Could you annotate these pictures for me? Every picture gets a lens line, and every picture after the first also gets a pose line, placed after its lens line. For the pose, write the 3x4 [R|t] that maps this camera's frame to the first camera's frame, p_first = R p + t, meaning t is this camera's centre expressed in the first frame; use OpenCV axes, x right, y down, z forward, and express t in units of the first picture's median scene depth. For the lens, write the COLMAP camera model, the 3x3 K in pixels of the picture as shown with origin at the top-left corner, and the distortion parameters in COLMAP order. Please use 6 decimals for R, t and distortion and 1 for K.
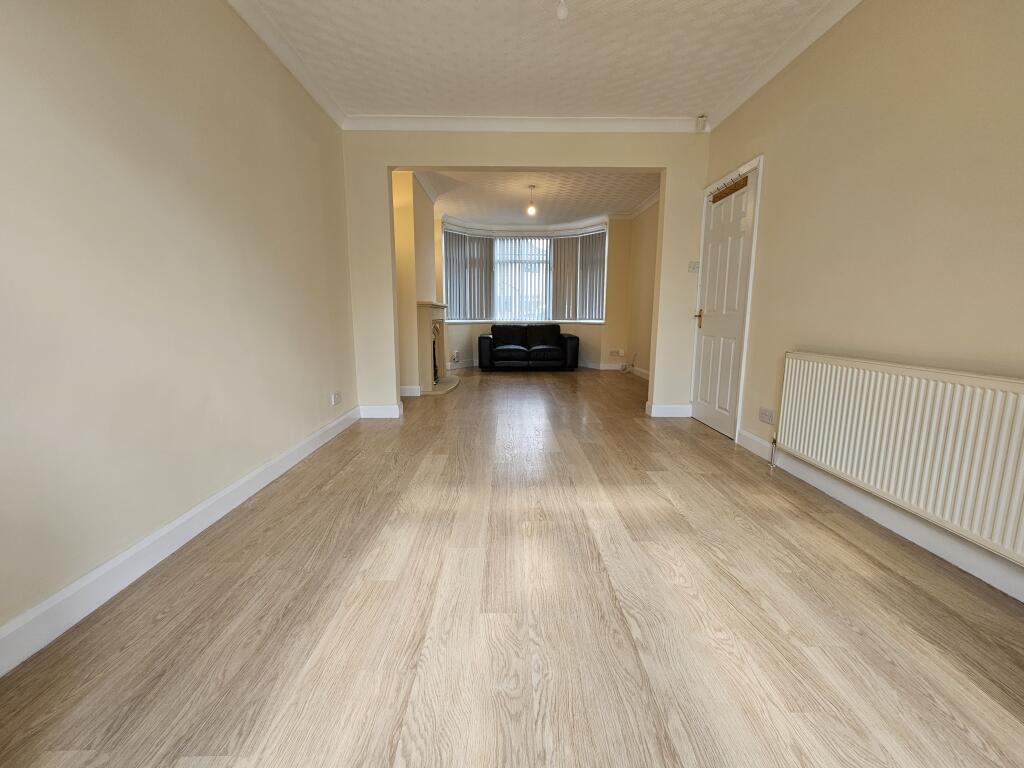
lens RADIAL K [[421.1, 0, 513.1], [0, 421.1, 381.7], [0, 0, 1]] dist [0.000758, -0.000275]
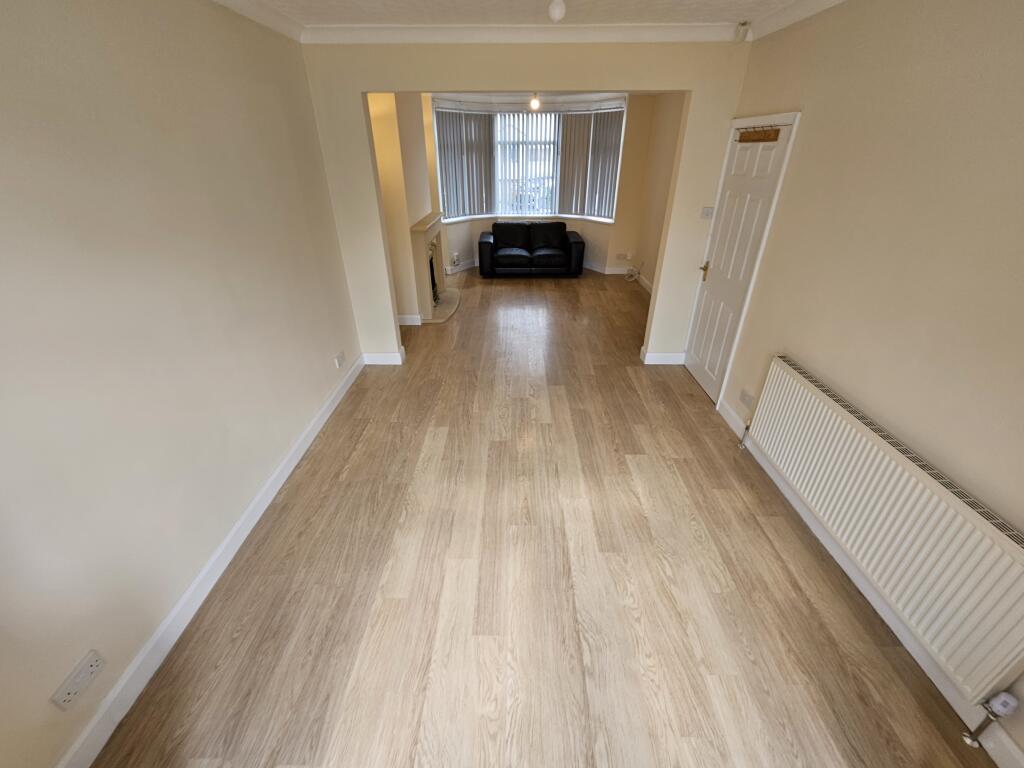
lens RADIAL K [[419.8, 0, 512.4], [0, 419.8, 382.8], [0, 0, 1]] dist [0.000900, 0.000058]
pose [[0.999815, 0.006110, -0.018250, 0.042274], [0.000417, 0.941172, 0.337929, -0.401280], [0.019241, -0.337874, 0.940995, 0.014325]]
